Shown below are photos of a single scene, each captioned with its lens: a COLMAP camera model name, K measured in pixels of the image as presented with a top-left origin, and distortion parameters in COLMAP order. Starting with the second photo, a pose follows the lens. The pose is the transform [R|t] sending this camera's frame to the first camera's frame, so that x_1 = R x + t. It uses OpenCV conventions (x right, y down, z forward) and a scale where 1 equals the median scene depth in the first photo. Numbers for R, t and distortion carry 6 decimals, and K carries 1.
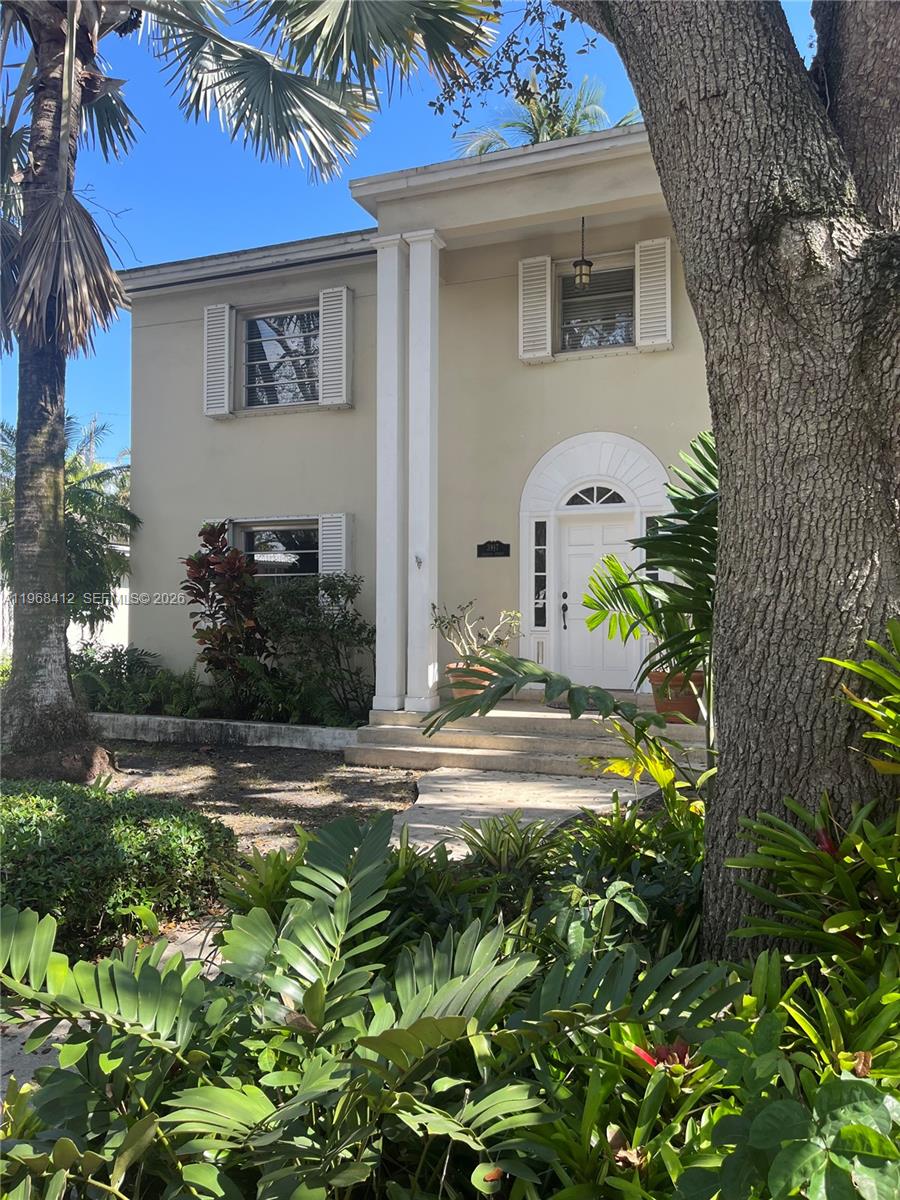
lens RADIAL K [[905.8, 0, 447.5], [0, 905.8, 606.4], [0, 0, 1]] dist [0.012049, -0.008308]
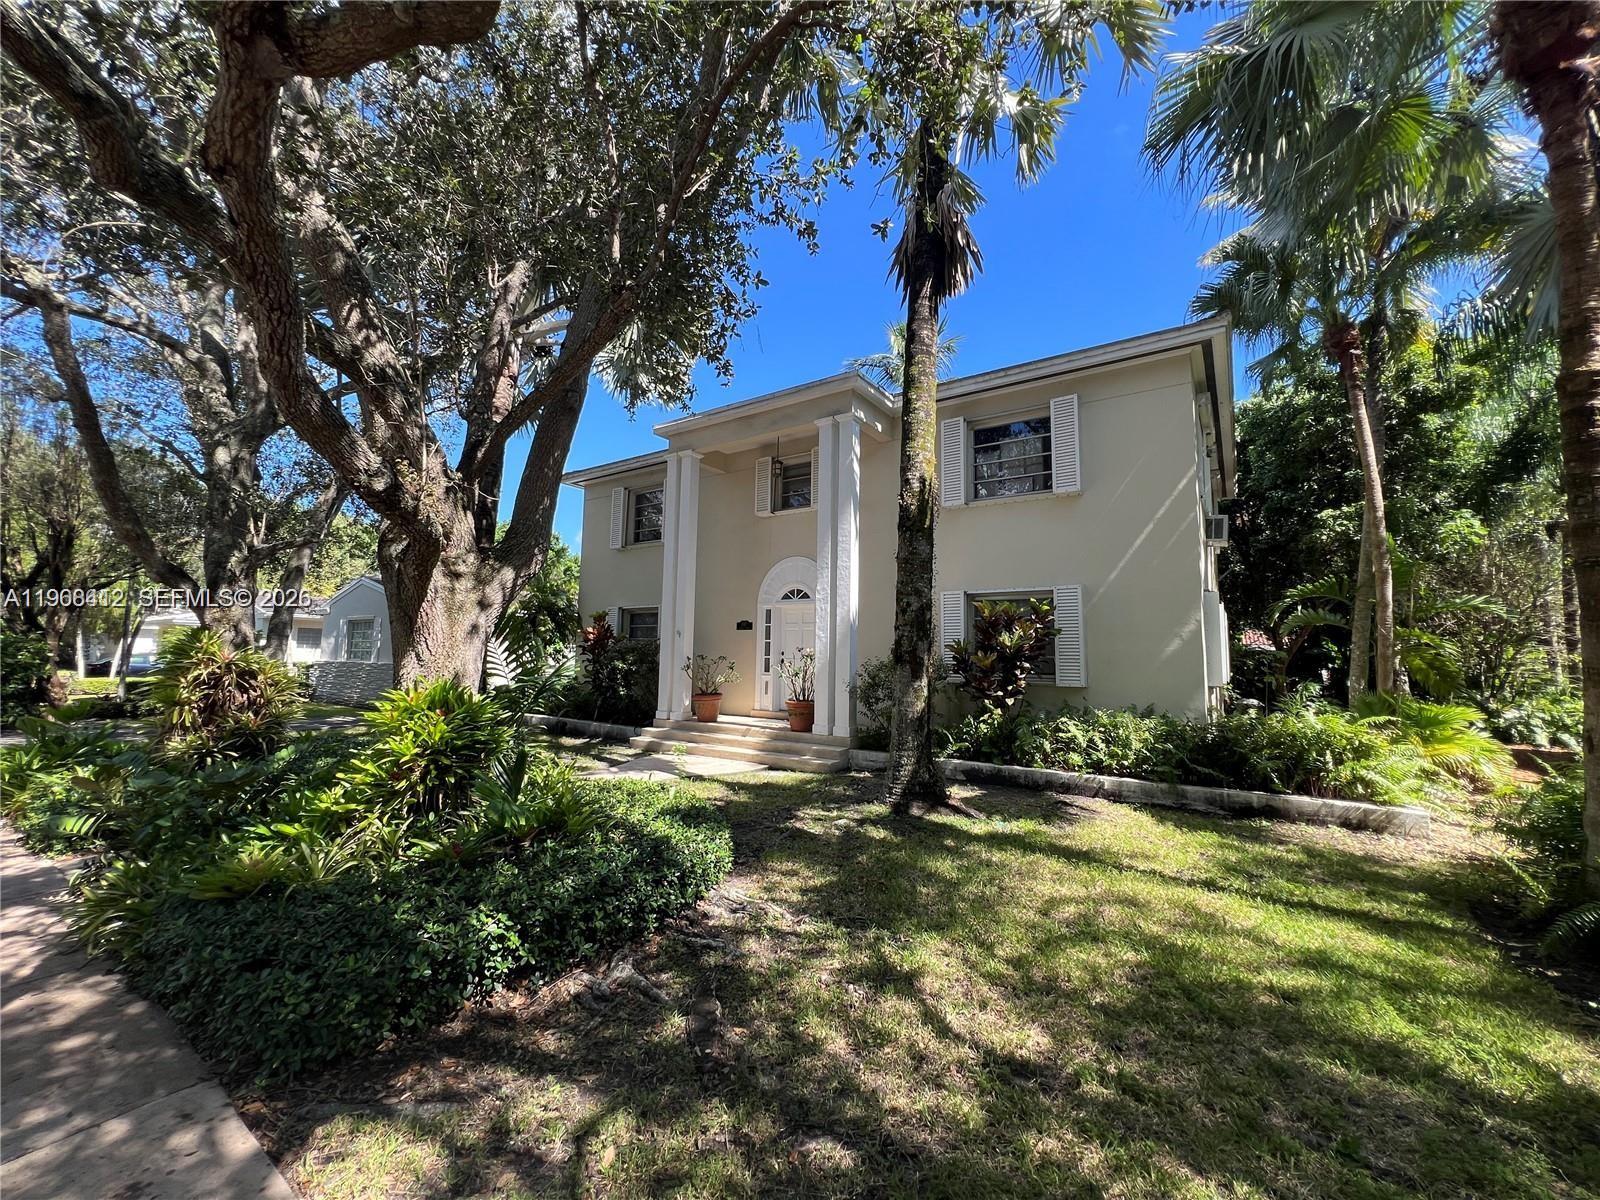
lens RADIAL K [[639.8, 0, 802.6], [0, 639.8, 598.8], [0, 0, 1]] dist [0.000691, 0.000012]
pose [[0.971389, -0.004369, -0.237452, 0.457264], [-0.015774, 0.996436, -0.082864, -0.015543], [0.236968, 0.084239, 0.967858, -0.144581]]
